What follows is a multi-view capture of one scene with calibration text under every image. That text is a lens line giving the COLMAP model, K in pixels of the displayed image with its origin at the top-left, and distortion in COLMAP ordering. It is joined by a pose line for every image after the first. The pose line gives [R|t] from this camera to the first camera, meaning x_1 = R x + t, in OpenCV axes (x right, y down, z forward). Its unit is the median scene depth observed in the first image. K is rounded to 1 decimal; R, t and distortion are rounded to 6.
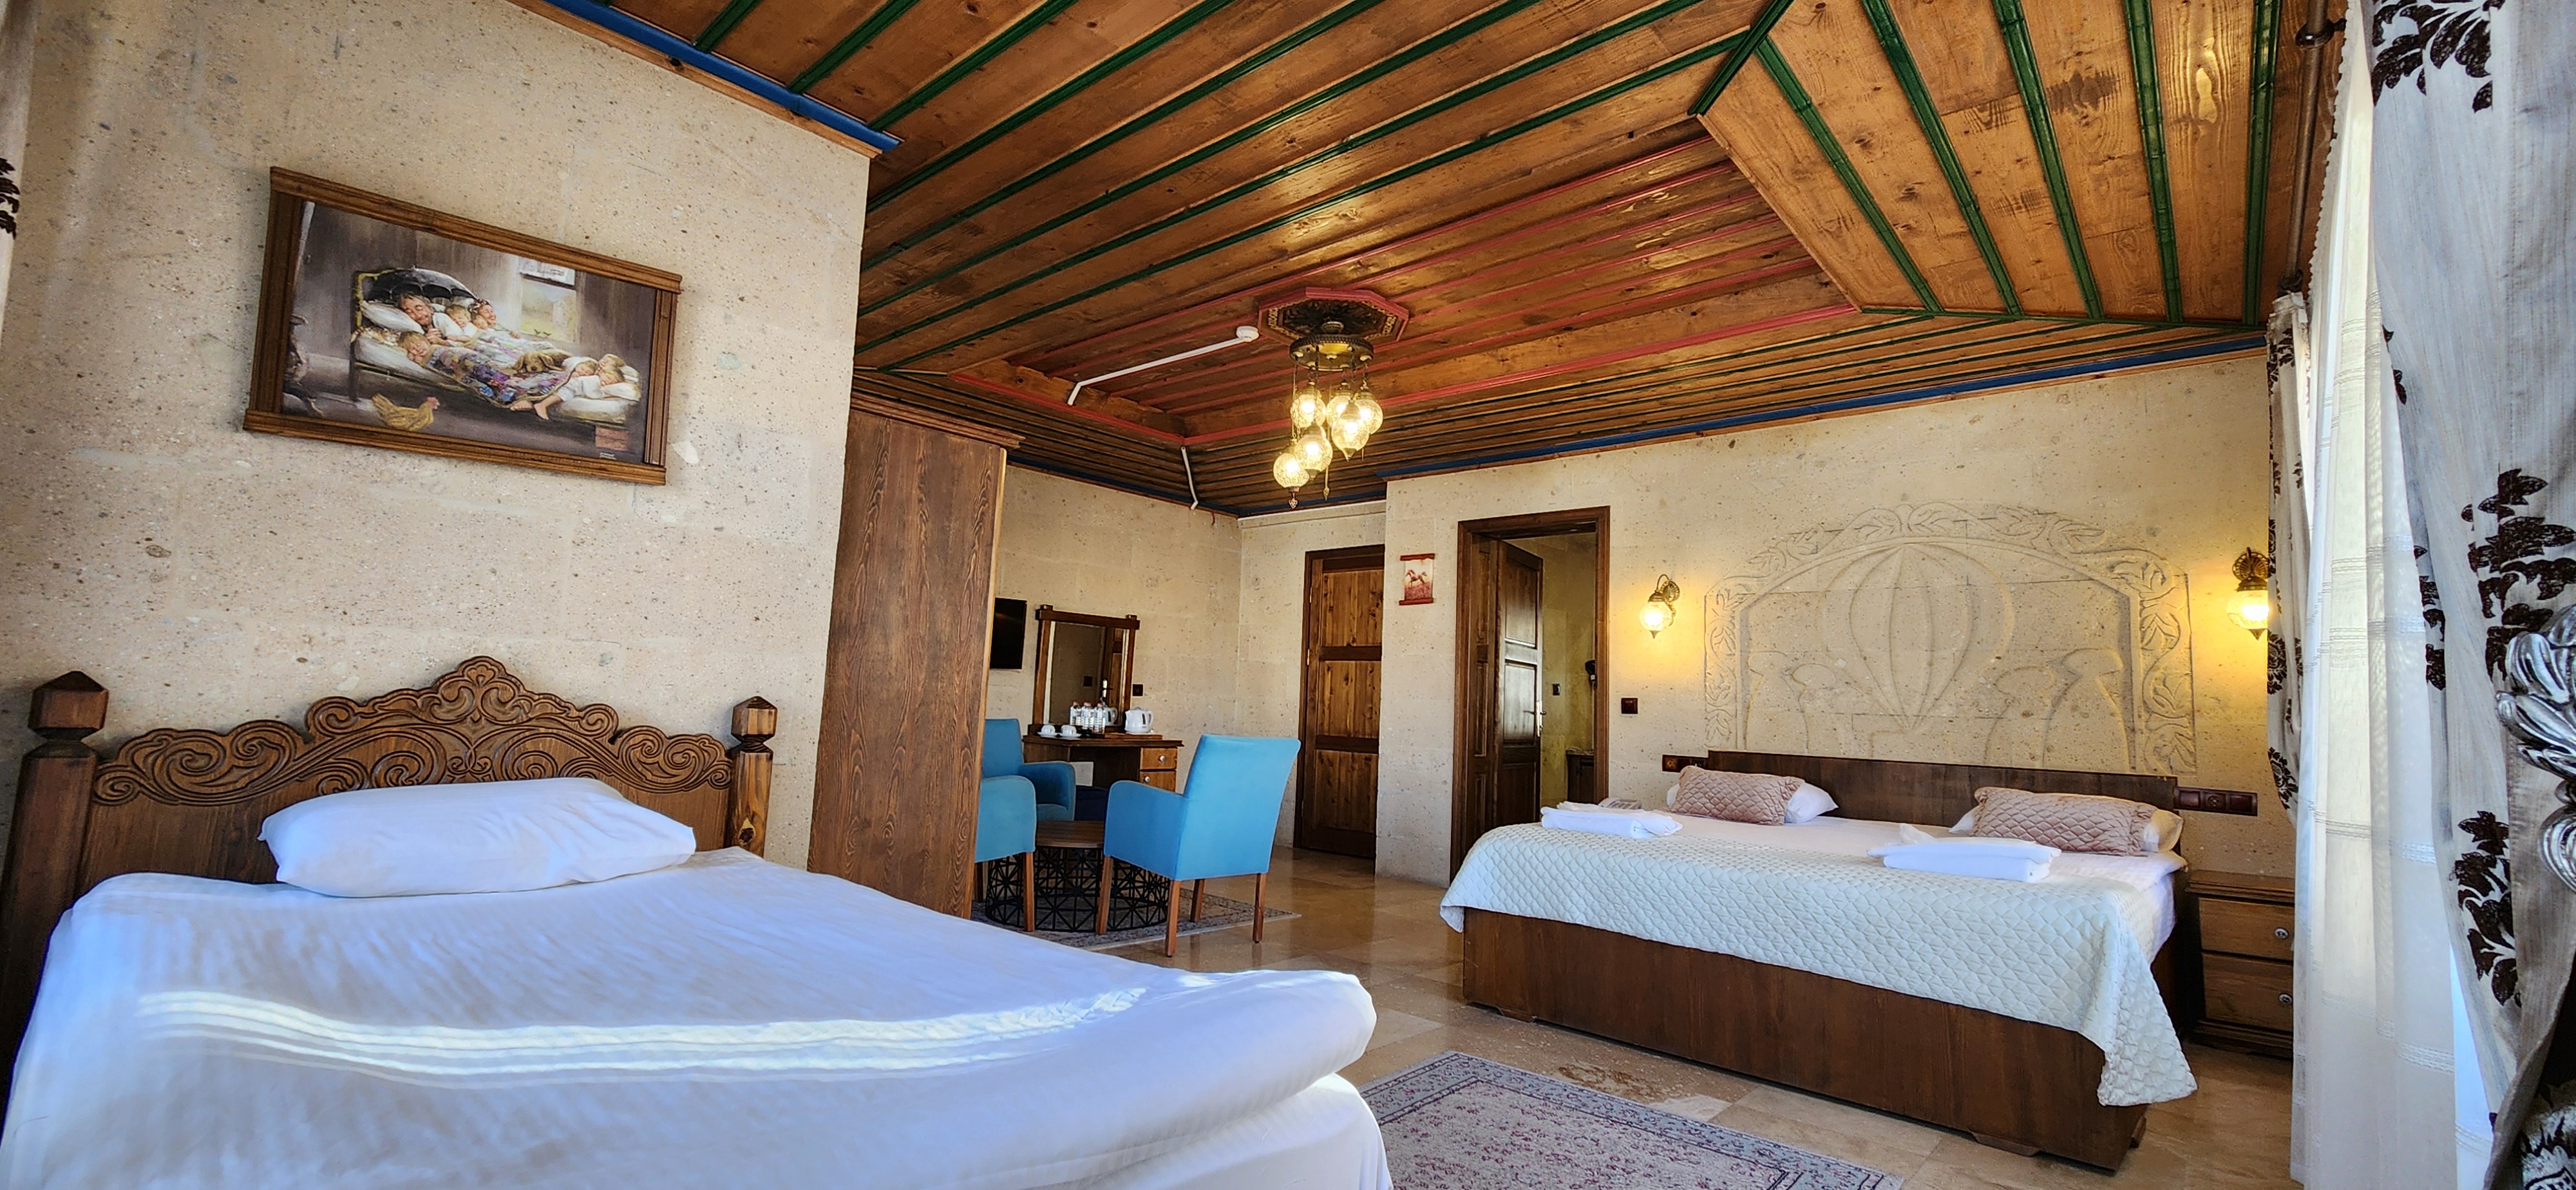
lens RADIAL K [[1057.6, 0, 1289.8], [0, 1057.6, 600.2], [0, 0, 1]] dist [0.002244, 0.000002]
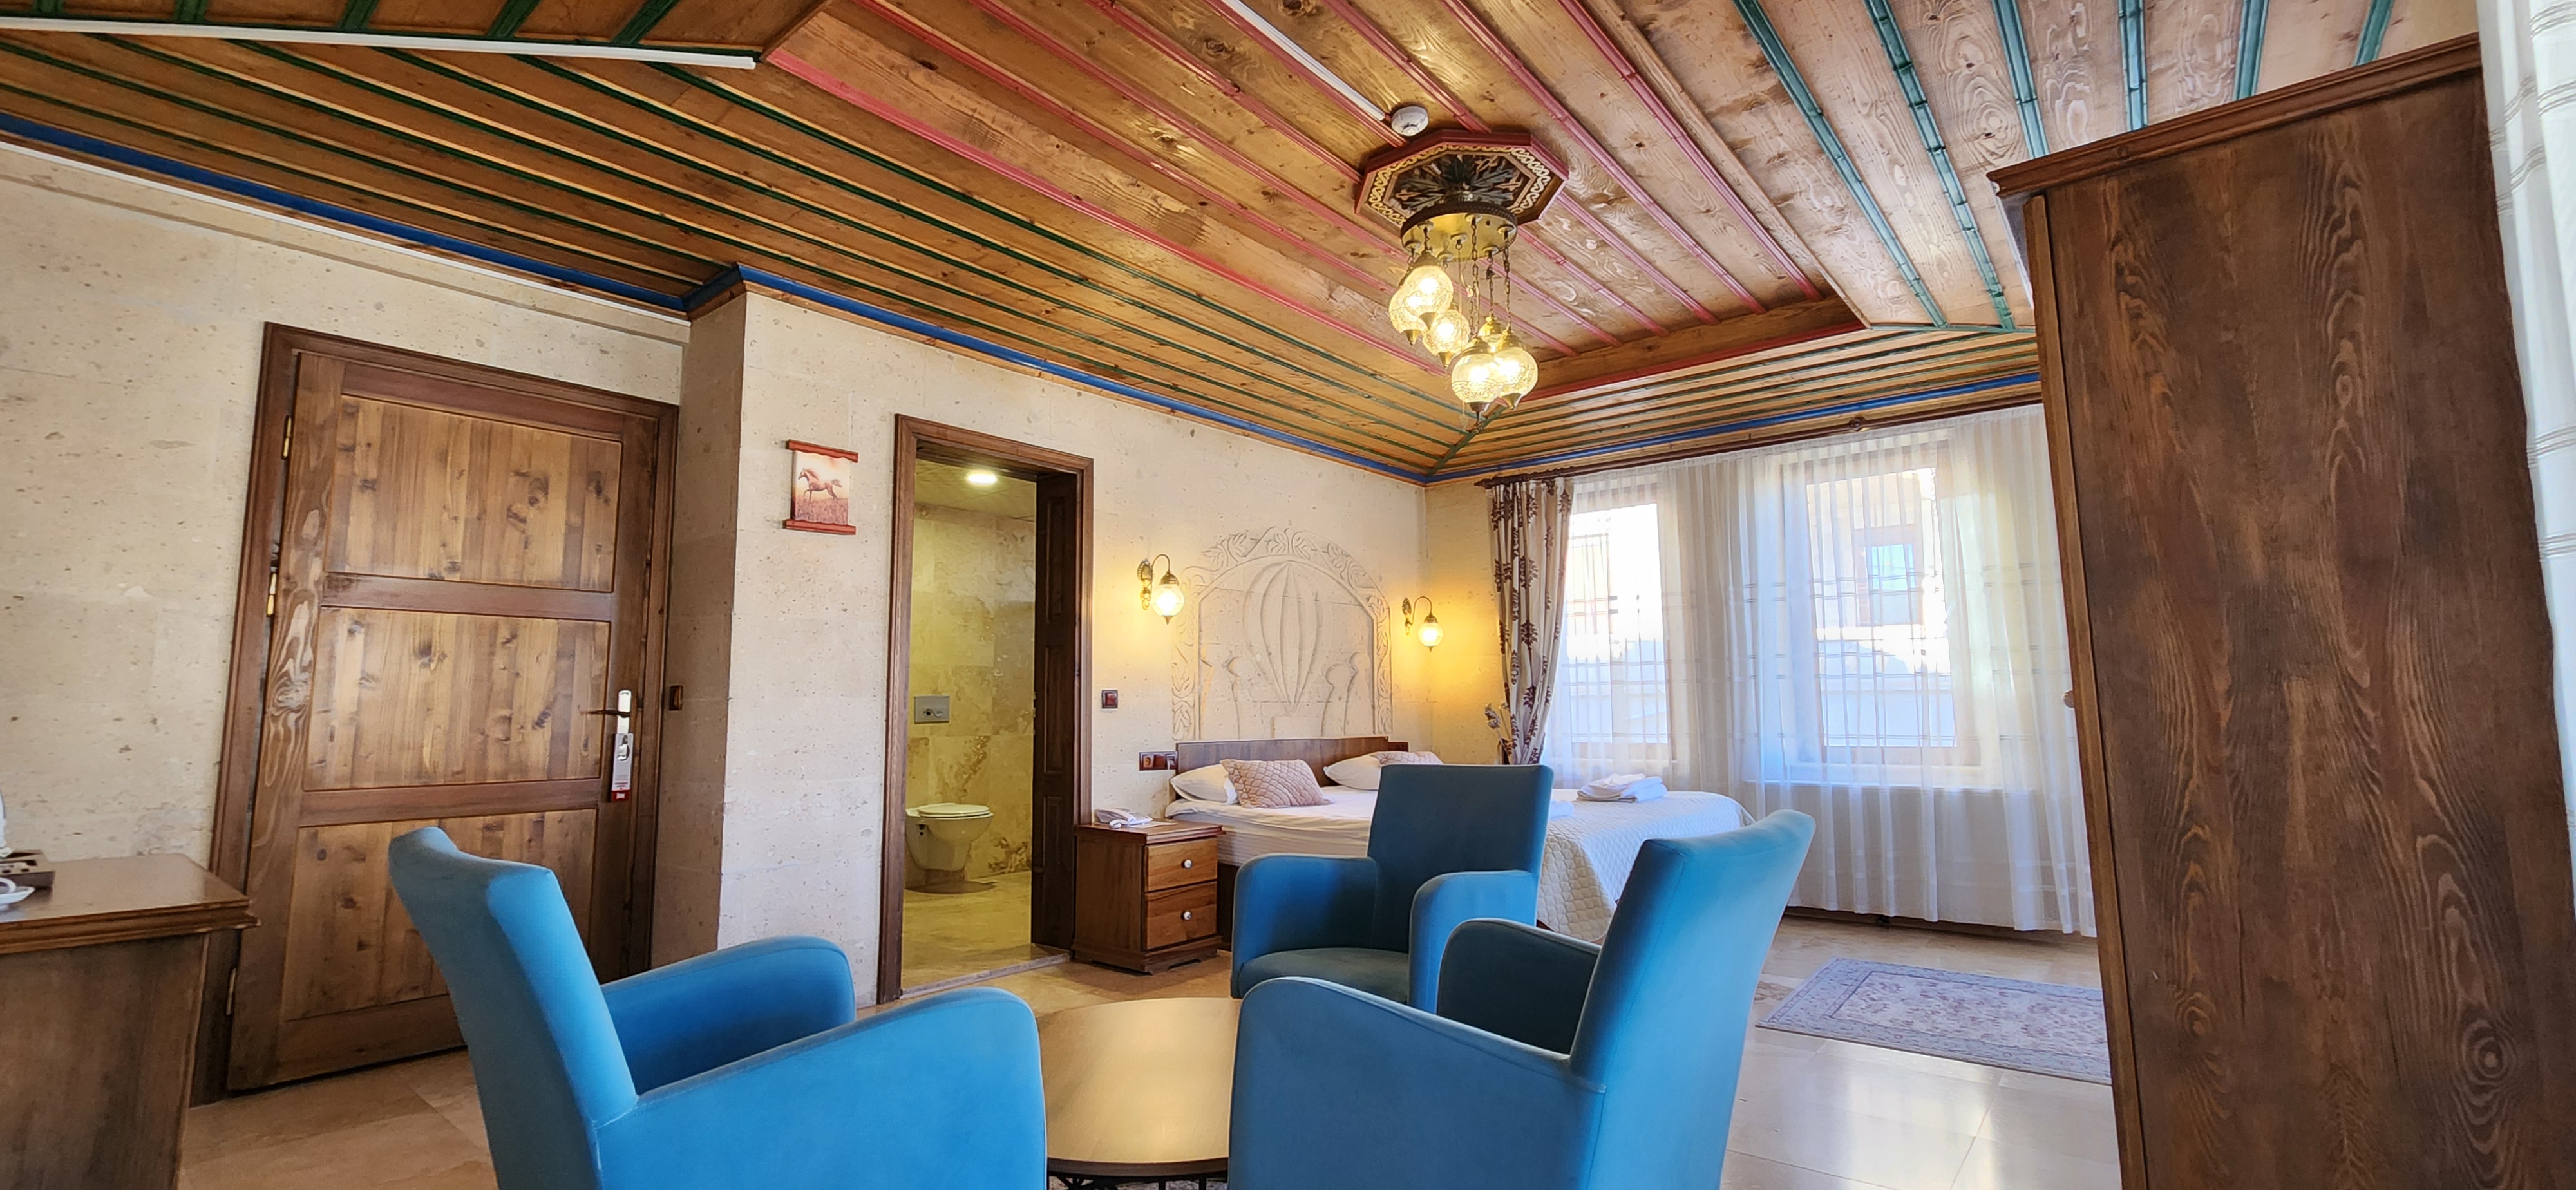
lens RADIAL K [[1057.6, 0, 1289.8], [0, 1057.6, 599.5], [0, 0, 1]] dist [0.002244, 0.000002]
pose [[-0.036006, 0.066606, 0.997129, -0.624025], [-0.097021, 0.992830, -0.069822, 0.075382], [-0.994631, -0.099257, -0.029285, 1.028342]]
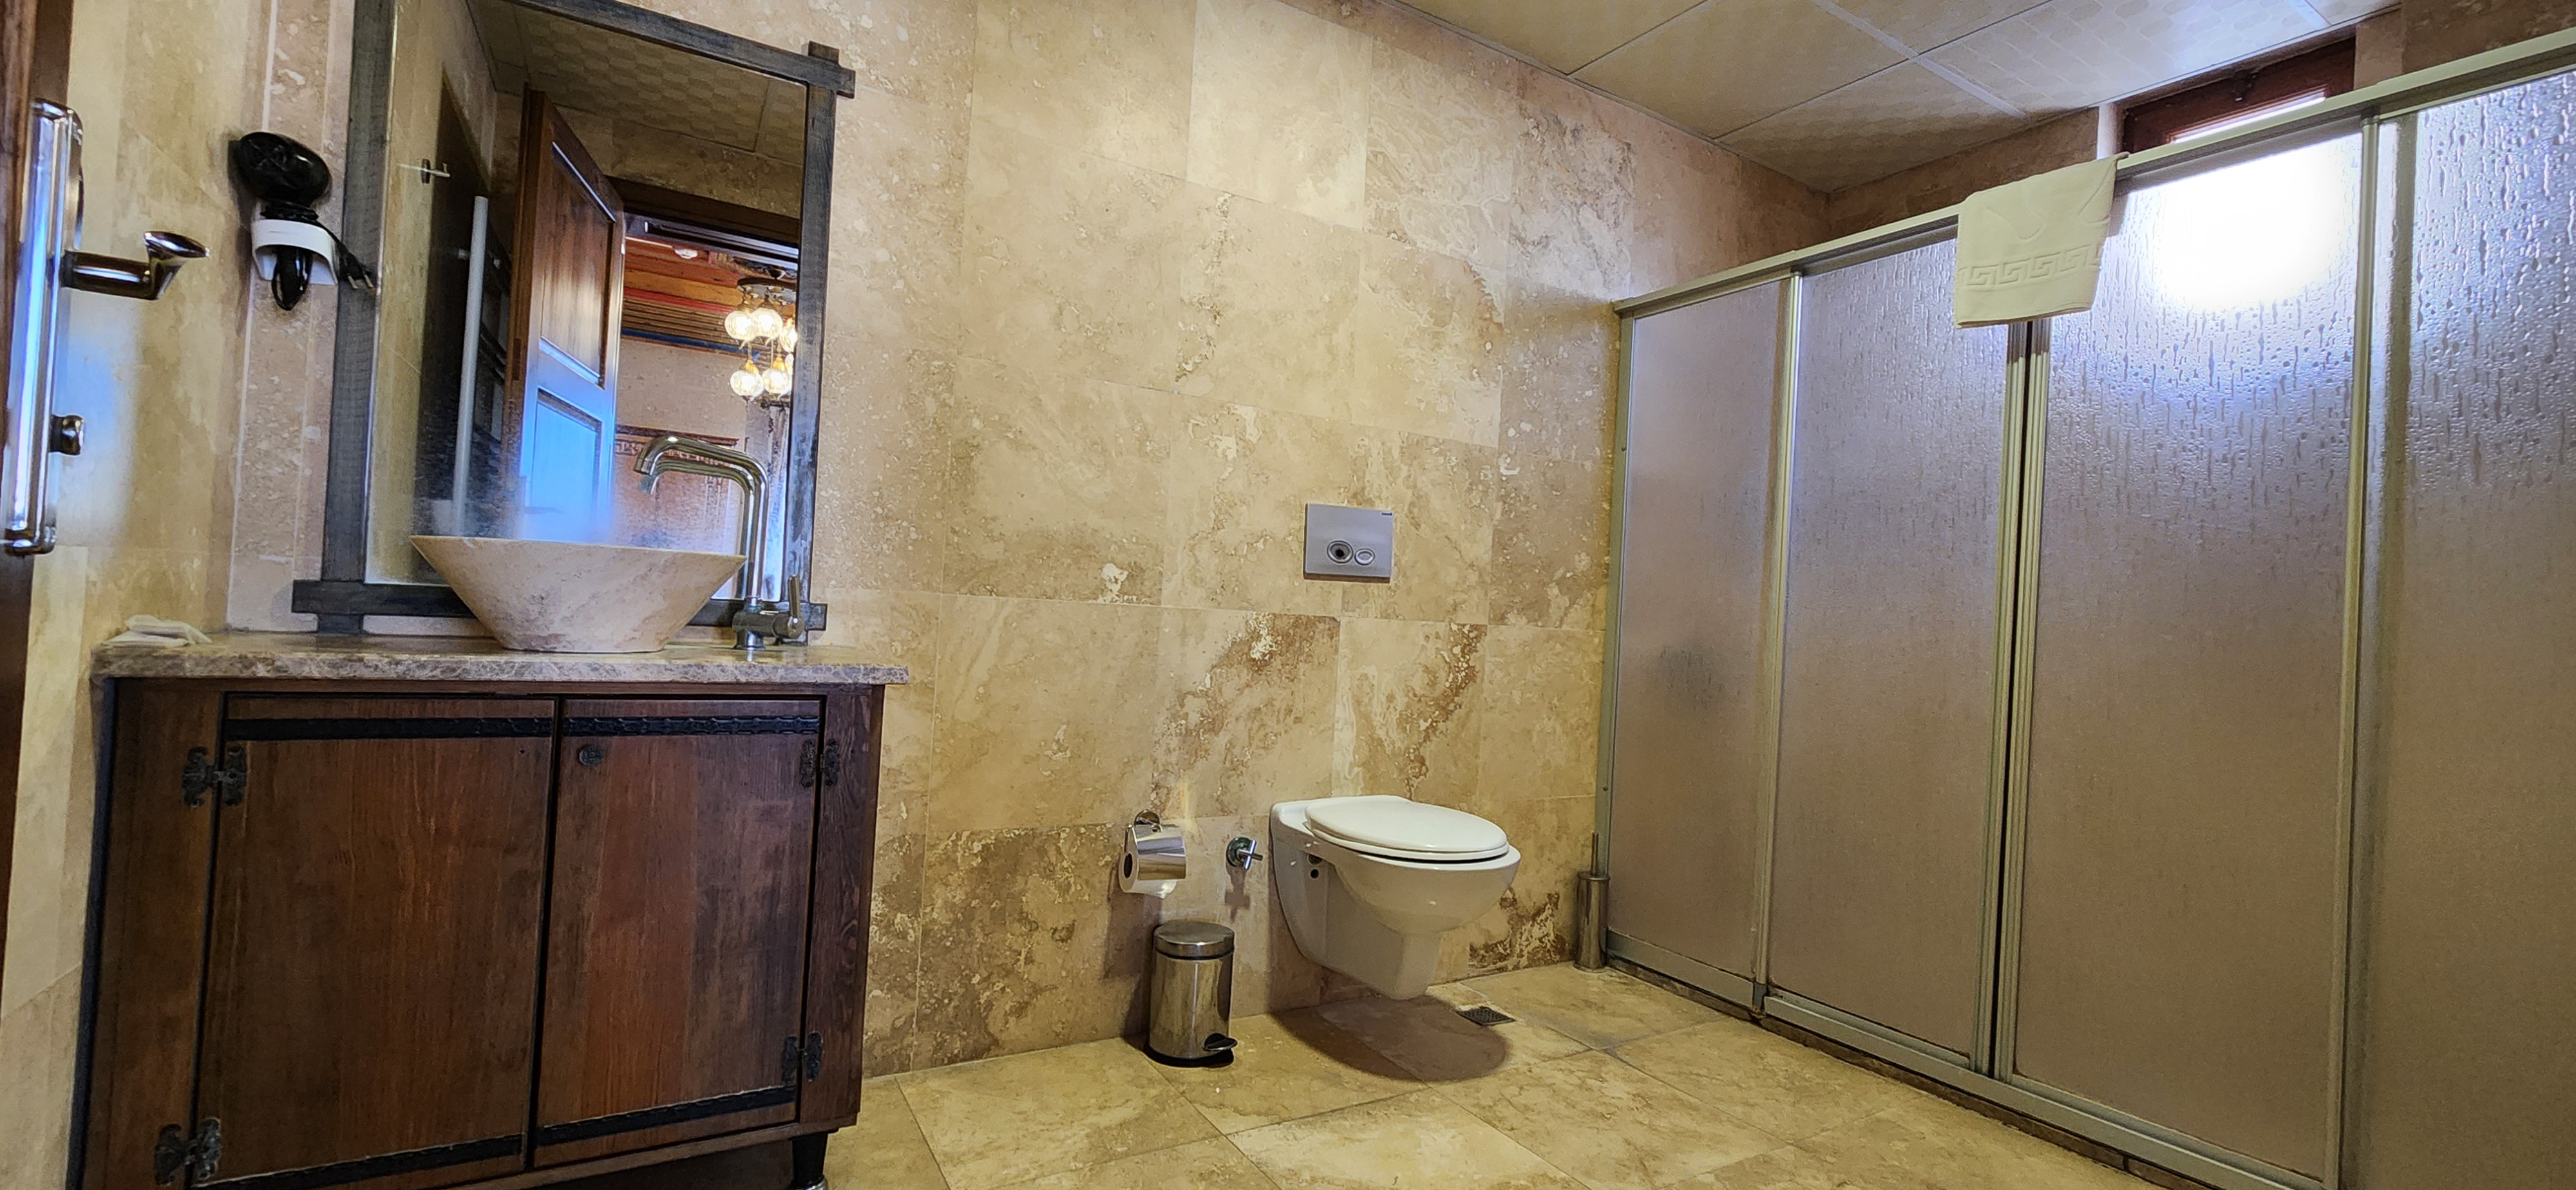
lens RADIAL K [[1057.6, 0, 1292.0], [0, 1057.6, 599.2], [0, 0, 1]] dist [0.002244, 0.000002]
pose [[0.310879, -0.009825, 0.950399, -0.065153], [-0.141919, 0.988257, 0.056638, 0.132715], [-0.939794, -0.152487, 0.305834, 1.197655]]
